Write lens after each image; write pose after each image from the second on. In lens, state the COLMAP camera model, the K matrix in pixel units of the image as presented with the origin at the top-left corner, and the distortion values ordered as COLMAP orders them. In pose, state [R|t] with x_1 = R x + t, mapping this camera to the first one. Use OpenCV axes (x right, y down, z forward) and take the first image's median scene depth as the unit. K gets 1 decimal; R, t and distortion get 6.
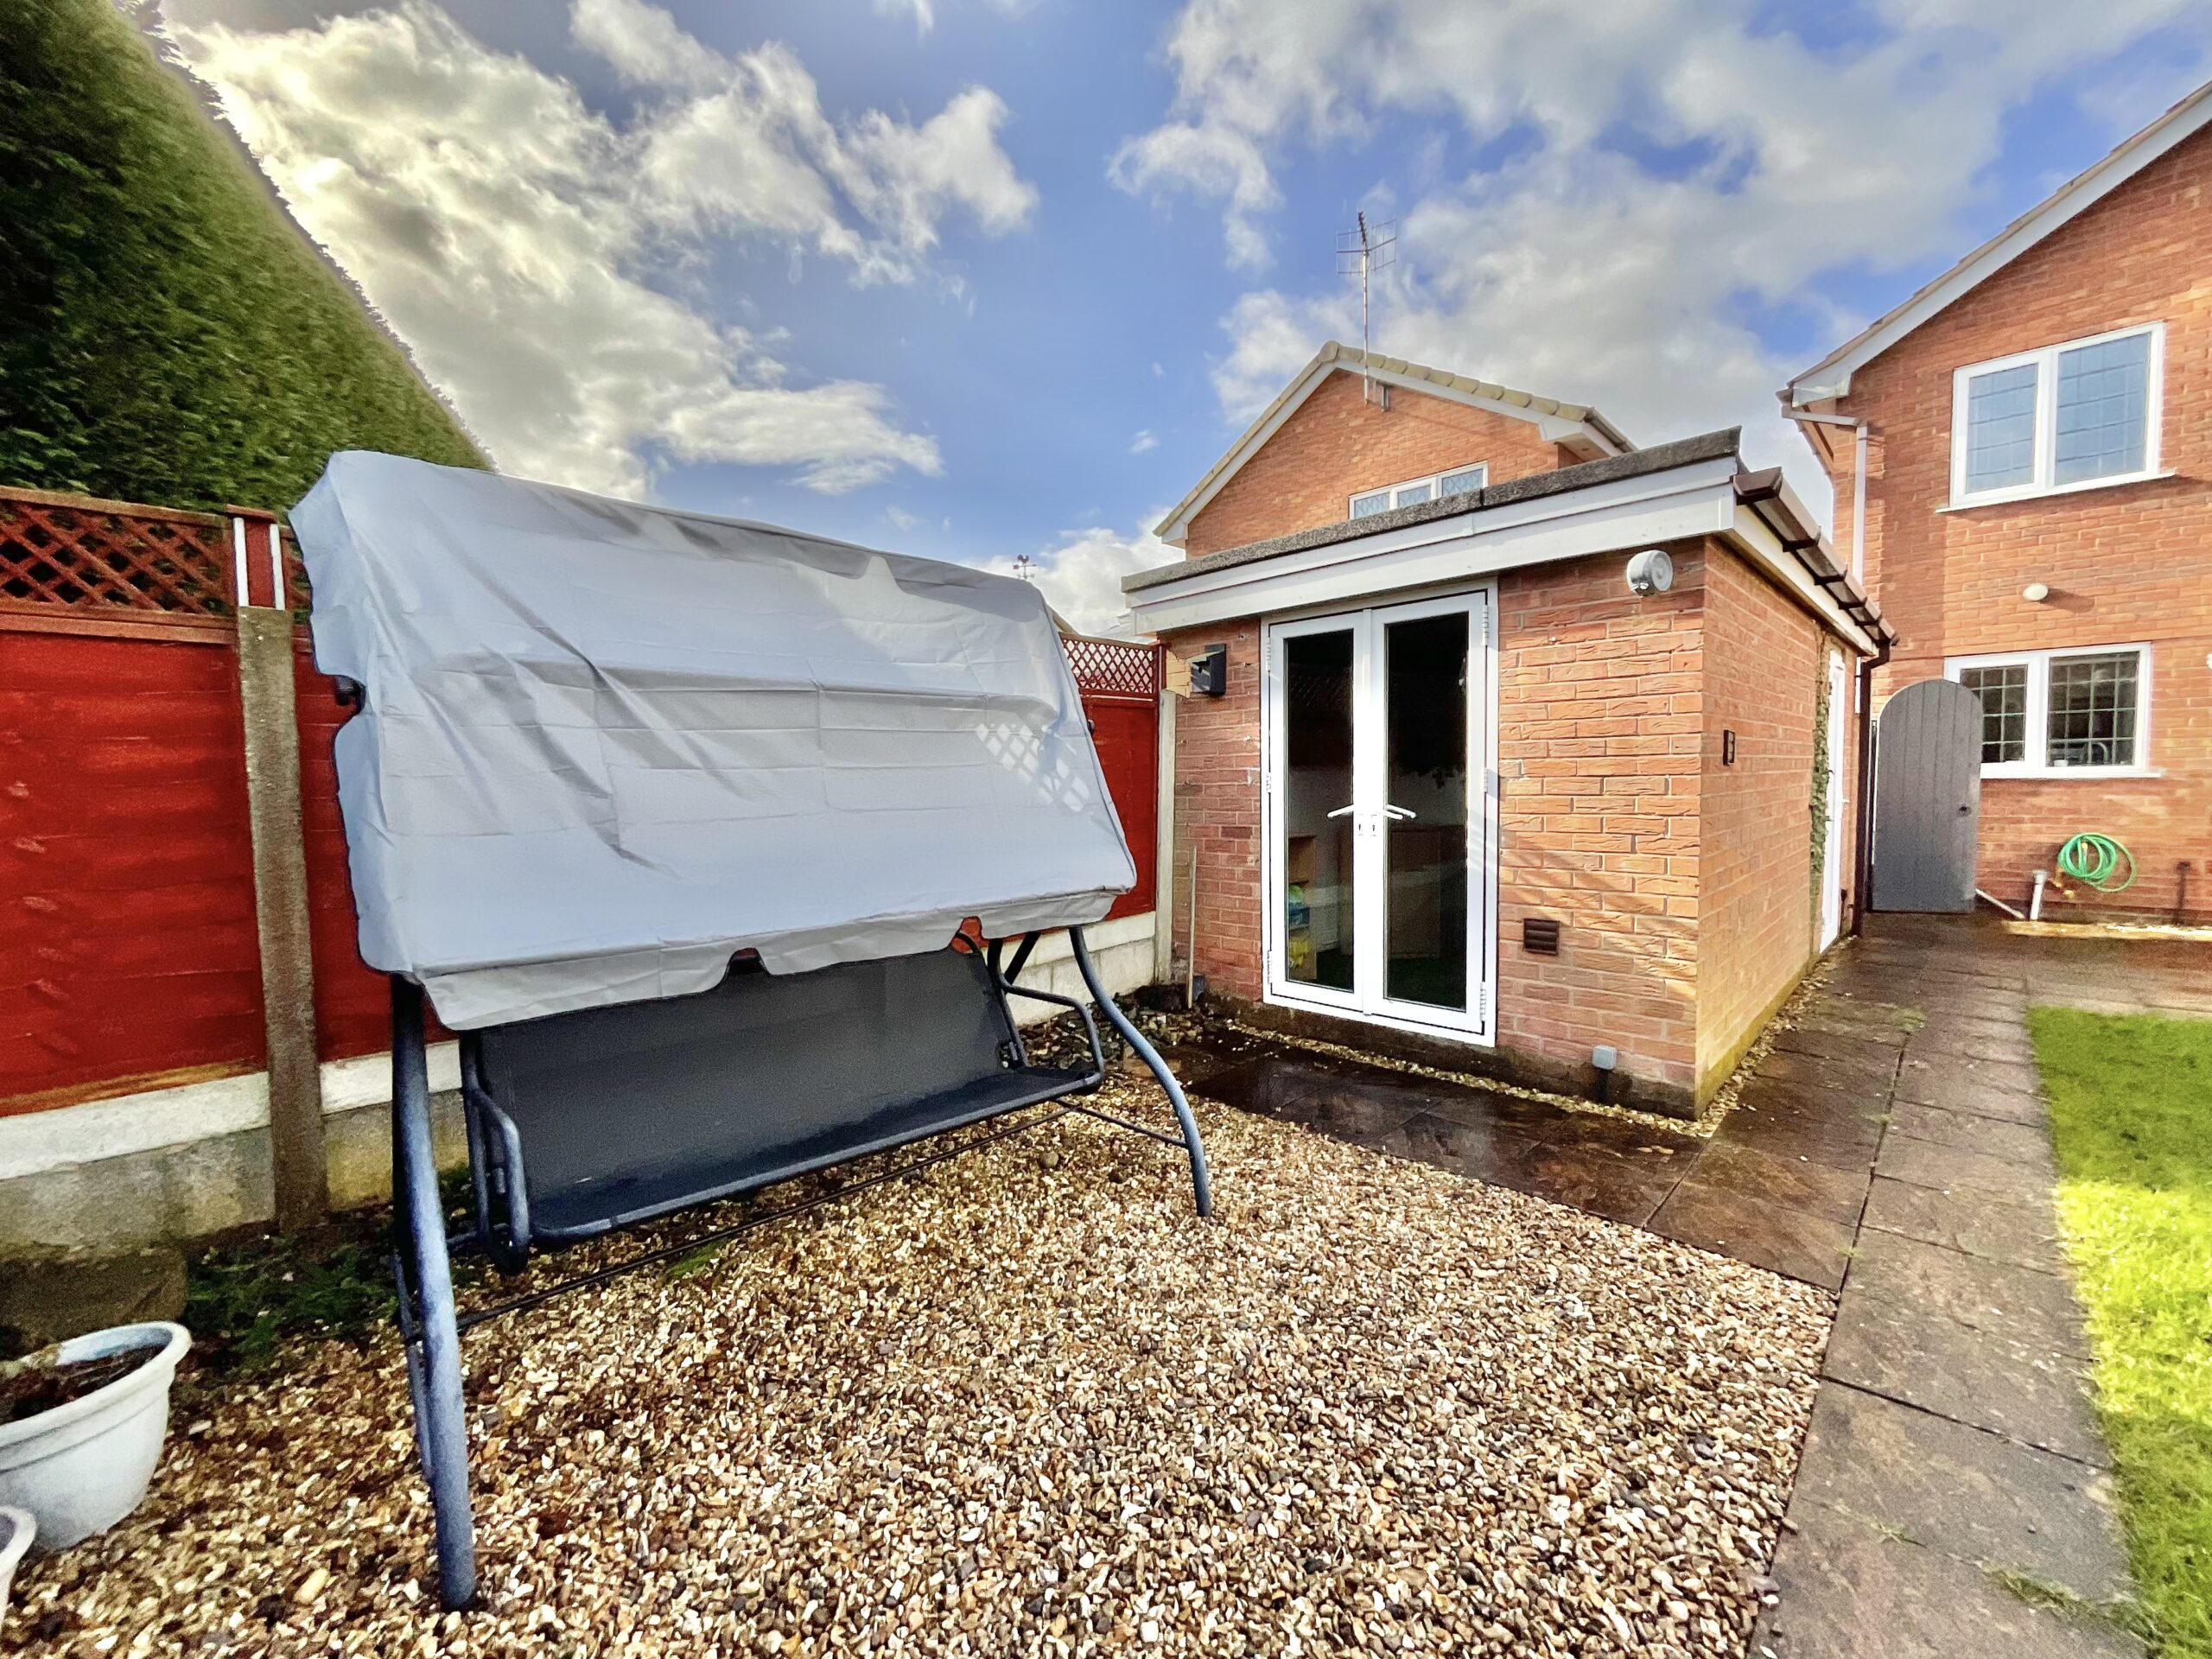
lens RADIAL K [[897.1, 0, 1101.9], [0, 897.1, 829.1], [0, 0, 1]] dist [-0.000861, 0.000168]
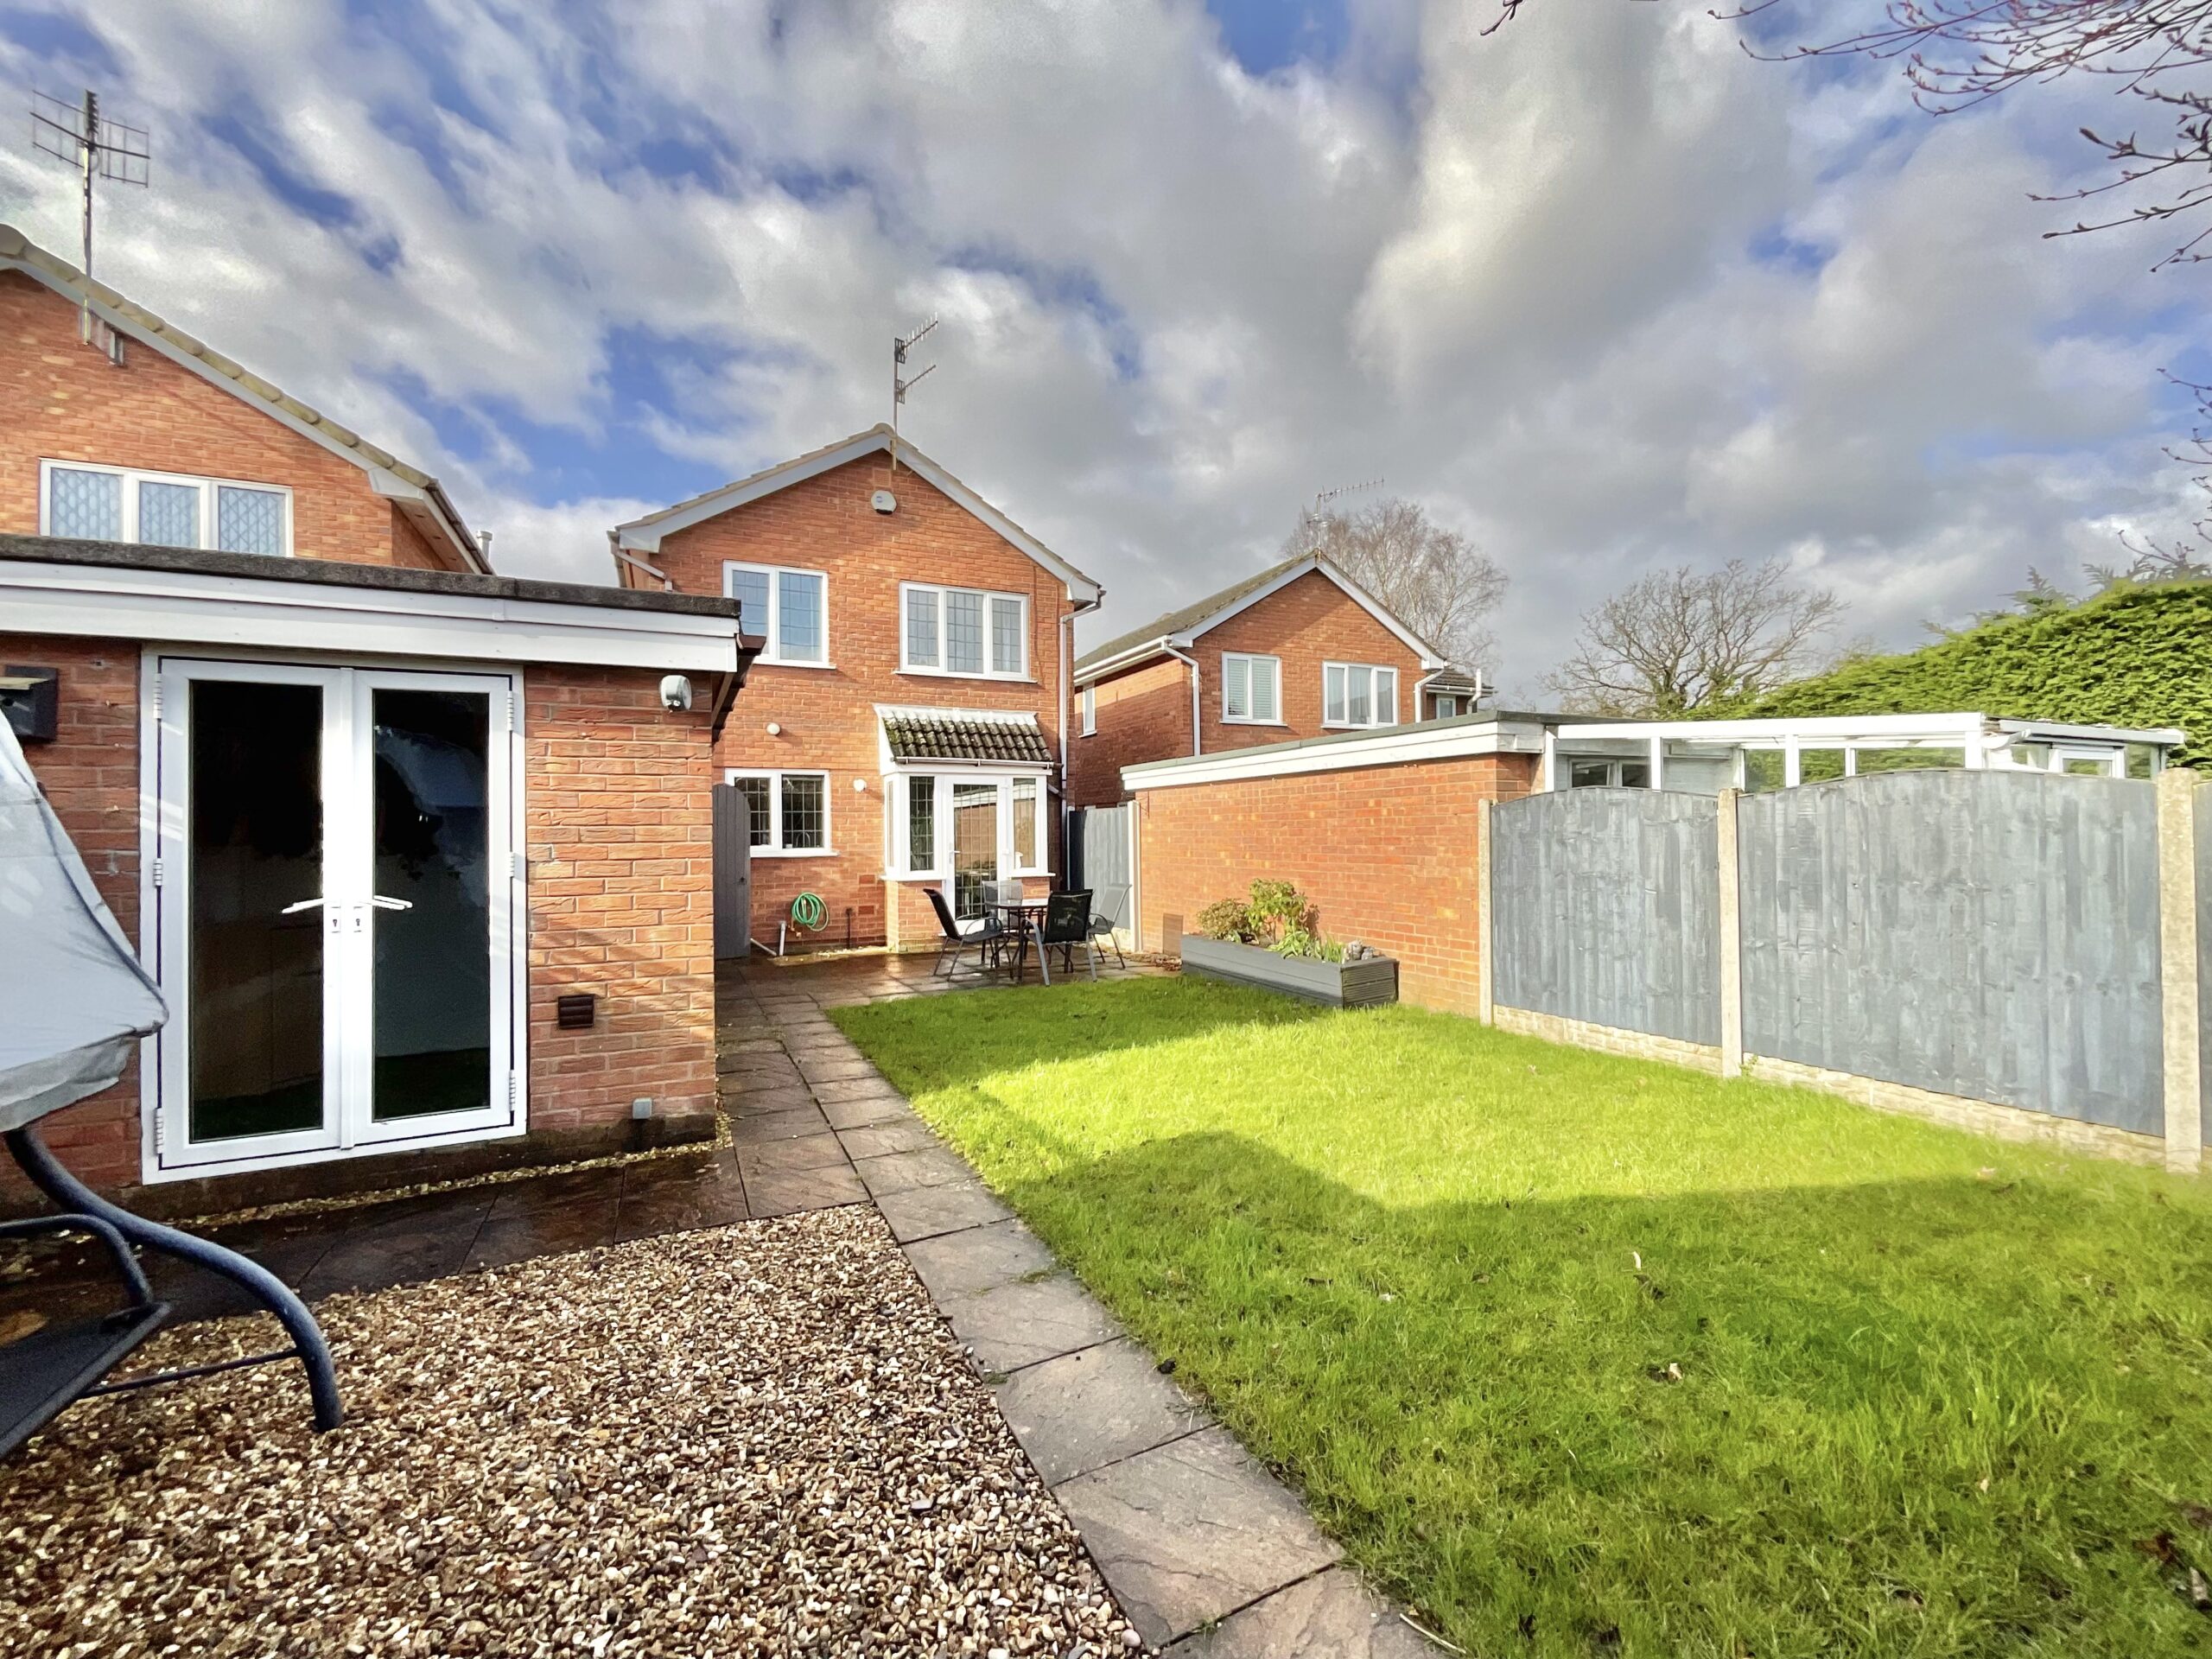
lens RADIAL K [[897.1, 0, 1101.9], [0, 897.1, 829.1], [0, 0, 1]] dist [-0.000861, 0.000168]
pose [[0.337691, 0.022273, 0.940993, -0.303224], [0.060008, 0.997177, -0.045137, -0.010073], [-0.939342, 0.071710, 0.335402, 0.051518]]
